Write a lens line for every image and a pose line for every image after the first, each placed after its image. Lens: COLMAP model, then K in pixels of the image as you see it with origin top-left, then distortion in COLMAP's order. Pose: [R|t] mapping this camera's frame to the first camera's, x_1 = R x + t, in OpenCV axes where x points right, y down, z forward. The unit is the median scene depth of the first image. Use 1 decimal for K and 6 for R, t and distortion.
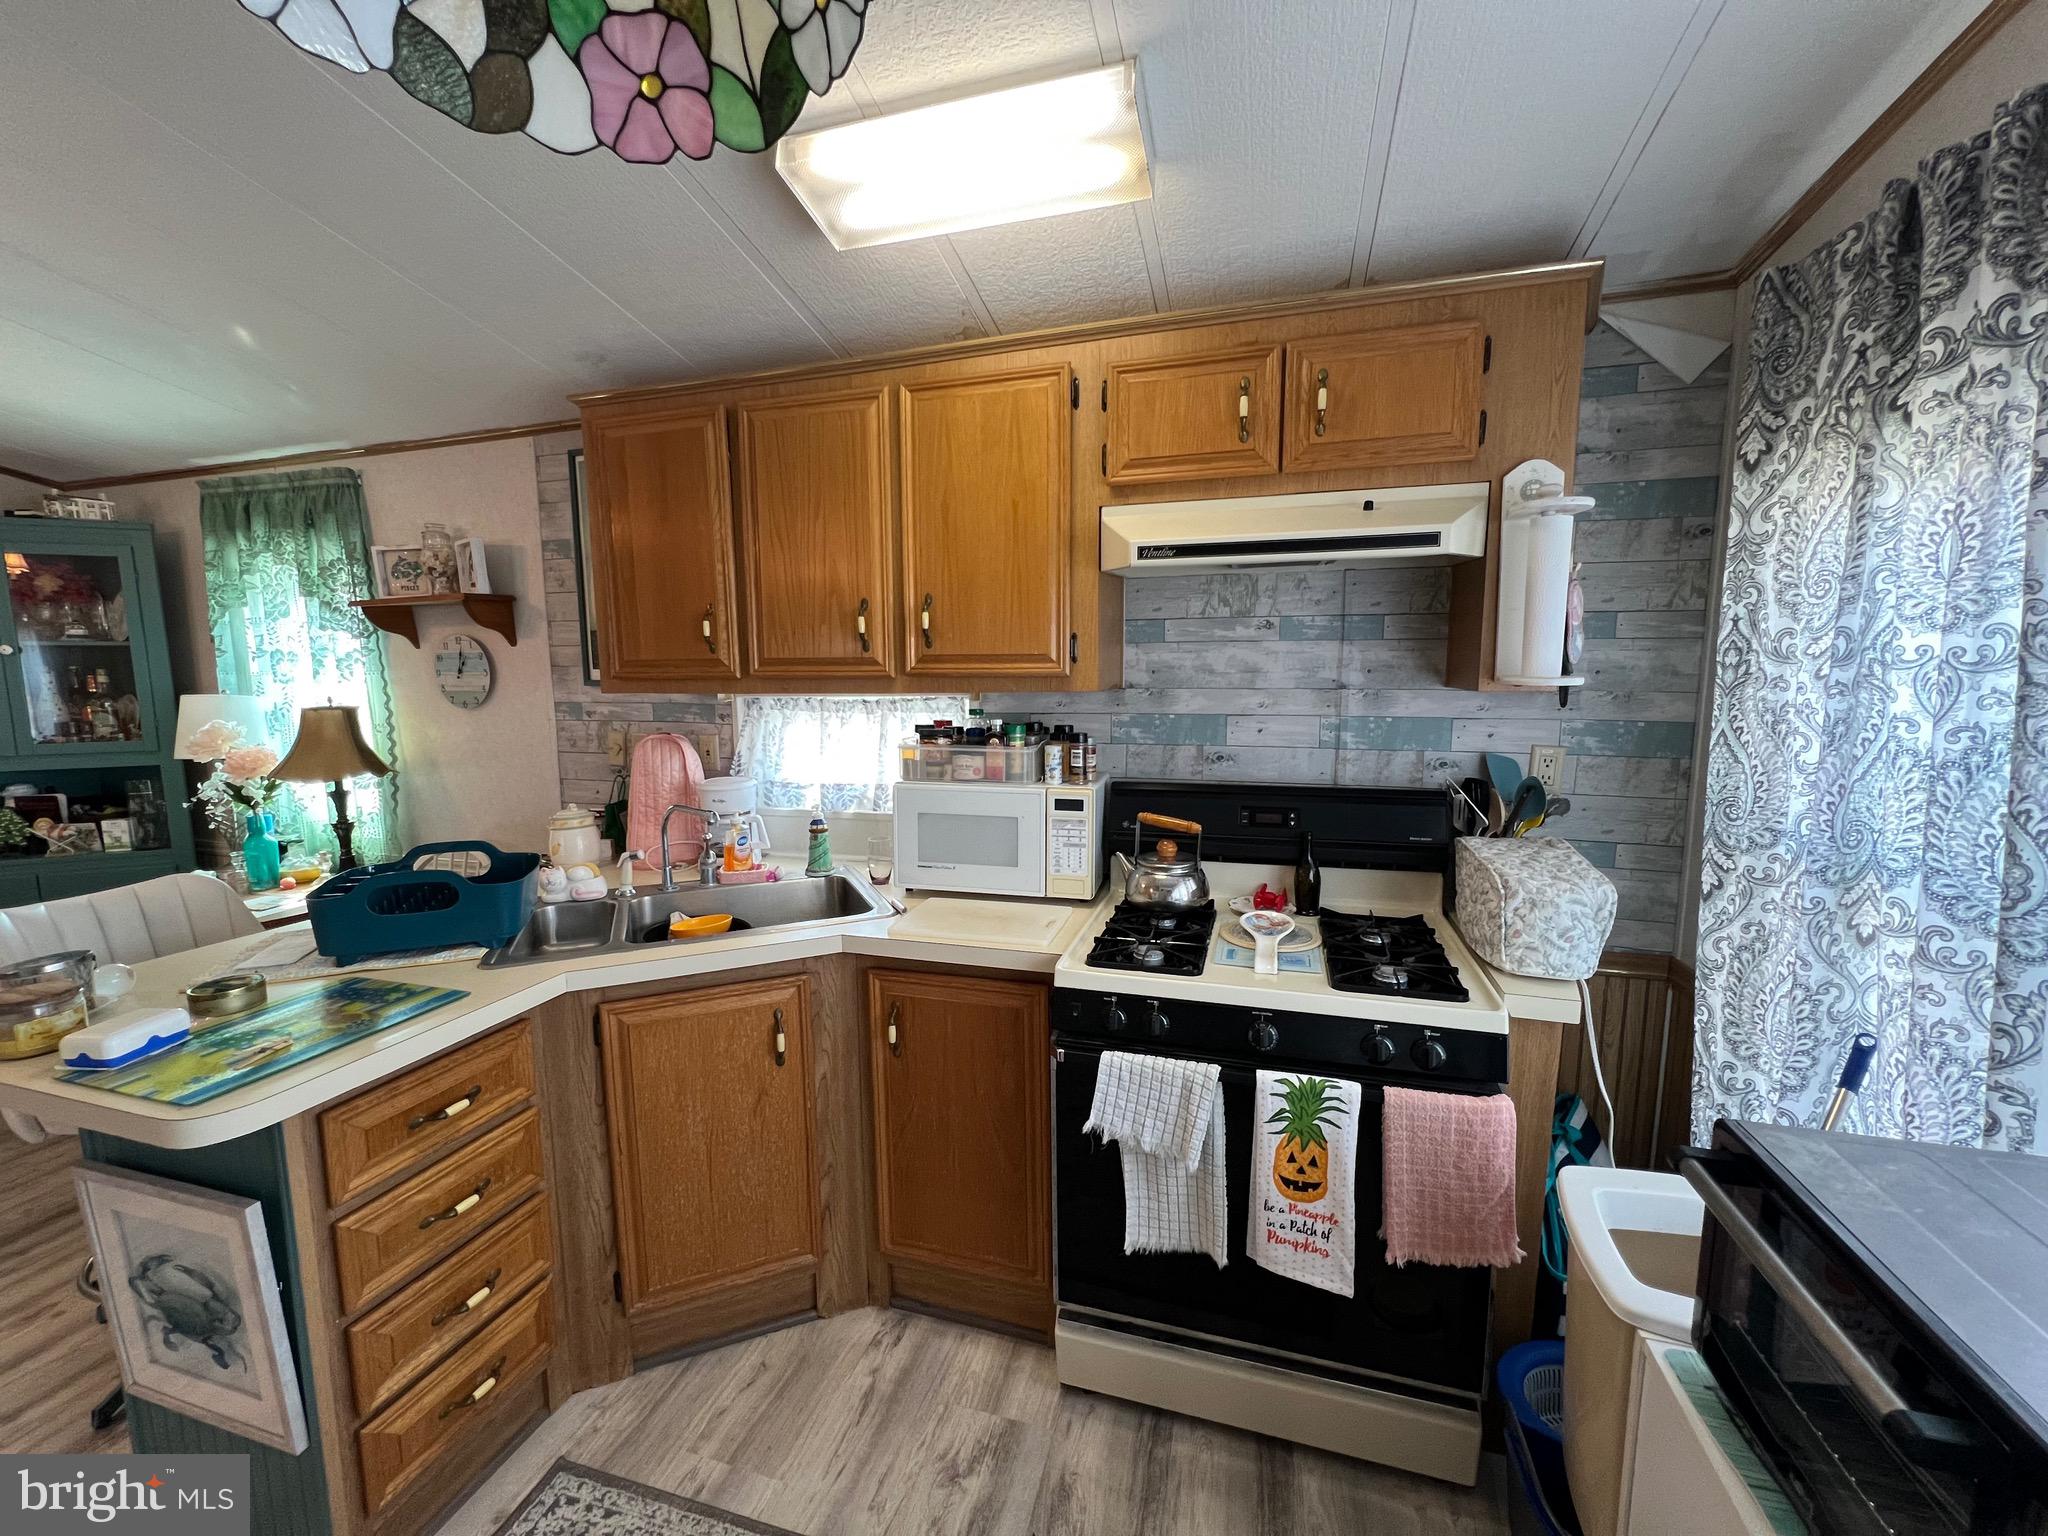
lens RADIAL K [[817.5, 0, 1017.7], [0, 817.5, 768.8], [0, 0, 1]] dist [0.000649, -0.000418]
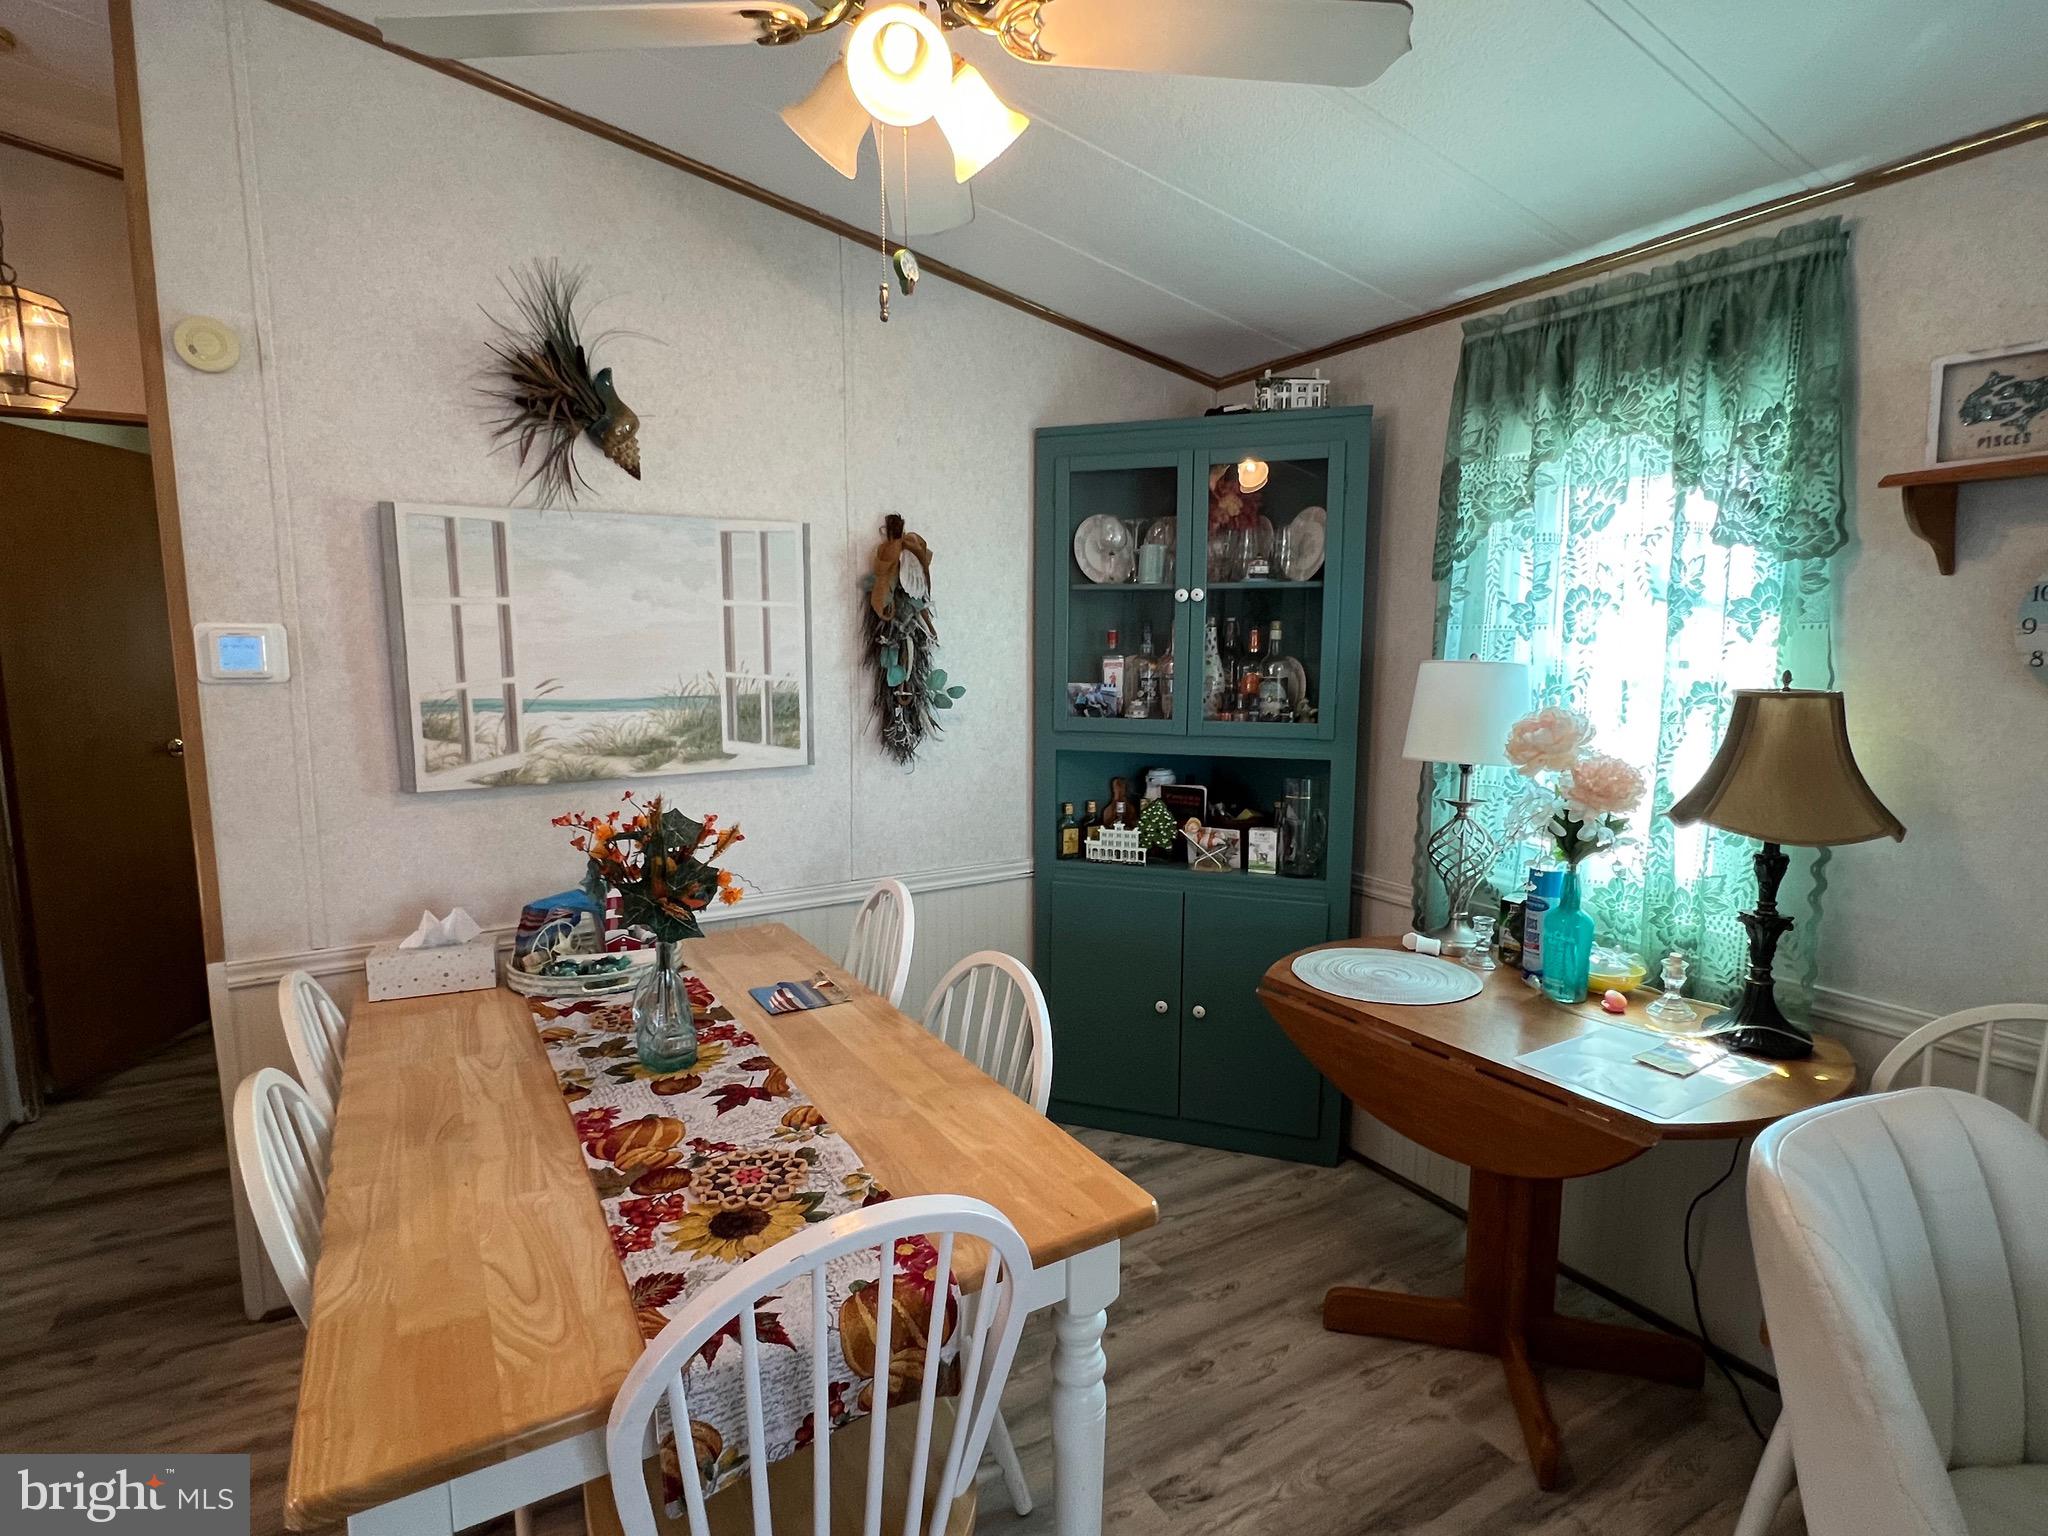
lens RADIAL K [[1029.2, 0, 1012.2], [0, 1029.2, 775.1], [0, 0, 1]] dist [-0.003292, -0.000161]
pose [[0.731084, 0.098591, -0.675127, -0.767006], [-0.088824, 0.994837, 0.049093, -0.012783], [0.676481, 0.024076, 0.736066, 0.207110]]
